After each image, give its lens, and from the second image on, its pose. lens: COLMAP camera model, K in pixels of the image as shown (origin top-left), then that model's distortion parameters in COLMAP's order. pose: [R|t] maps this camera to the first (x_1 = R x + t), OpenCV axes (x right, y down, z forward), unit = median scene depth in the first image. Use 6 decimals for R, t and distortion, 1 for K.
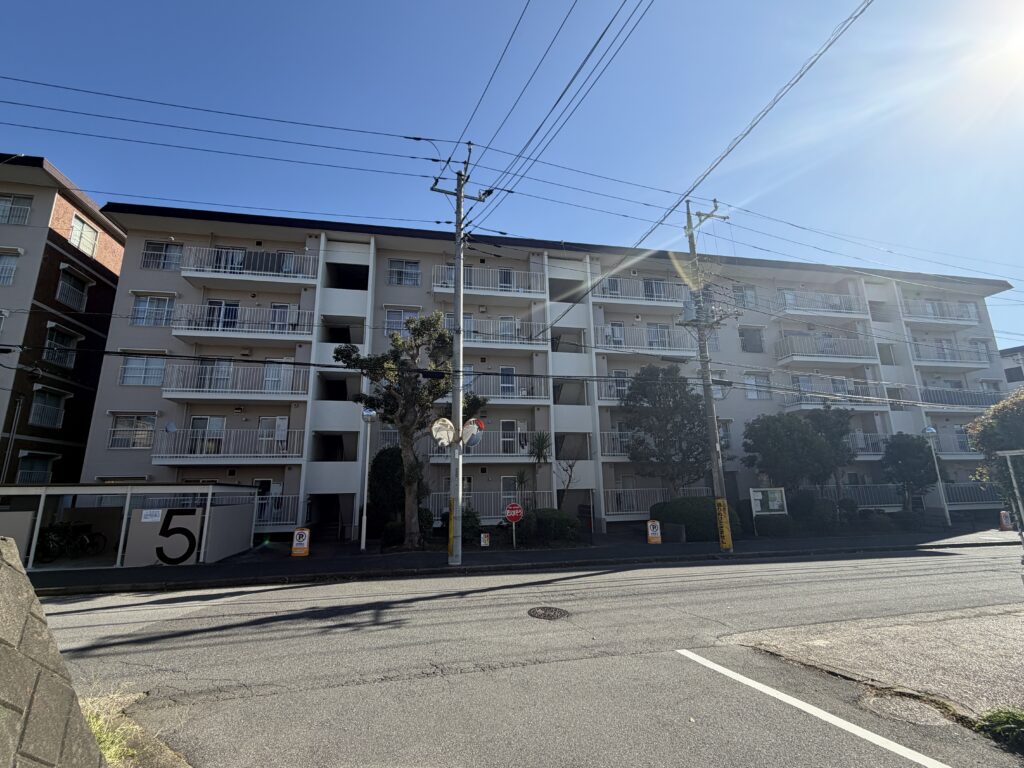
lens RADIAL K [[458.7, 0, 505.9], [0, 458.7, 384.5], [0, 0, 1]] dist [0.001675, -0.000233]
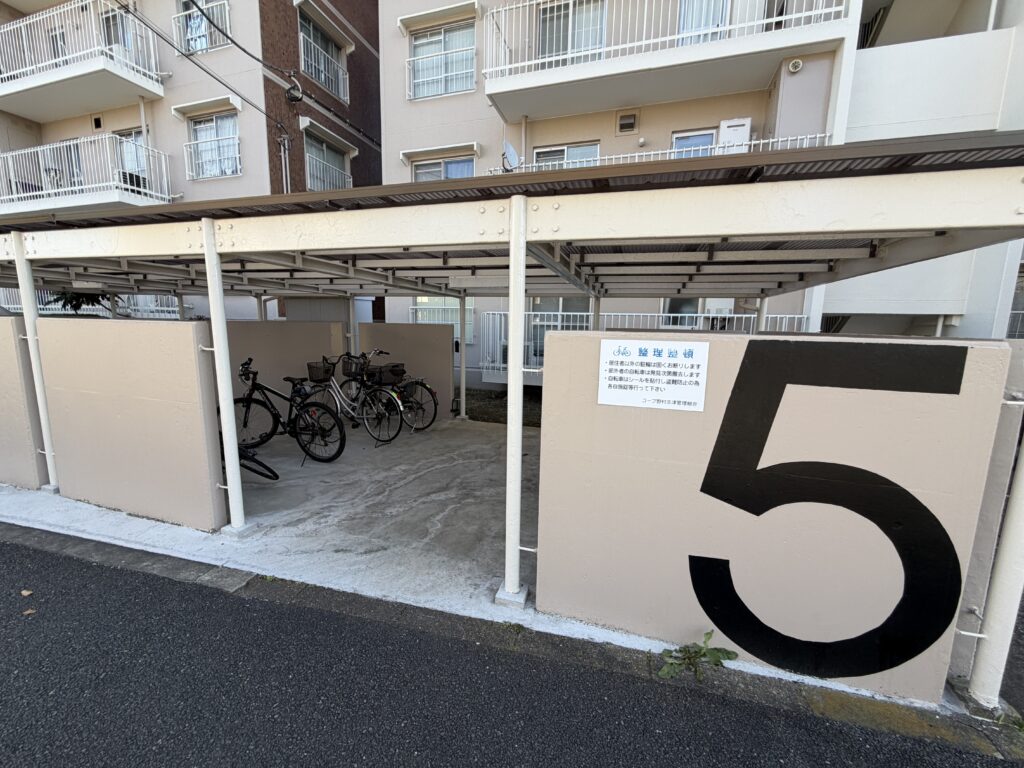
lens RADIAL K [[412.7, 0, 510.9], [0, 412.7, 383.0], [0, 0, 1]] dist [0.000294, 0.000305]
pose [[0.880487, 0.100652, -0.463261, -0.742866], [0.073032, 0.936737, 0.342330, 0.233070], [0.468410, -0.335250, 0.817434, 0.850047]]
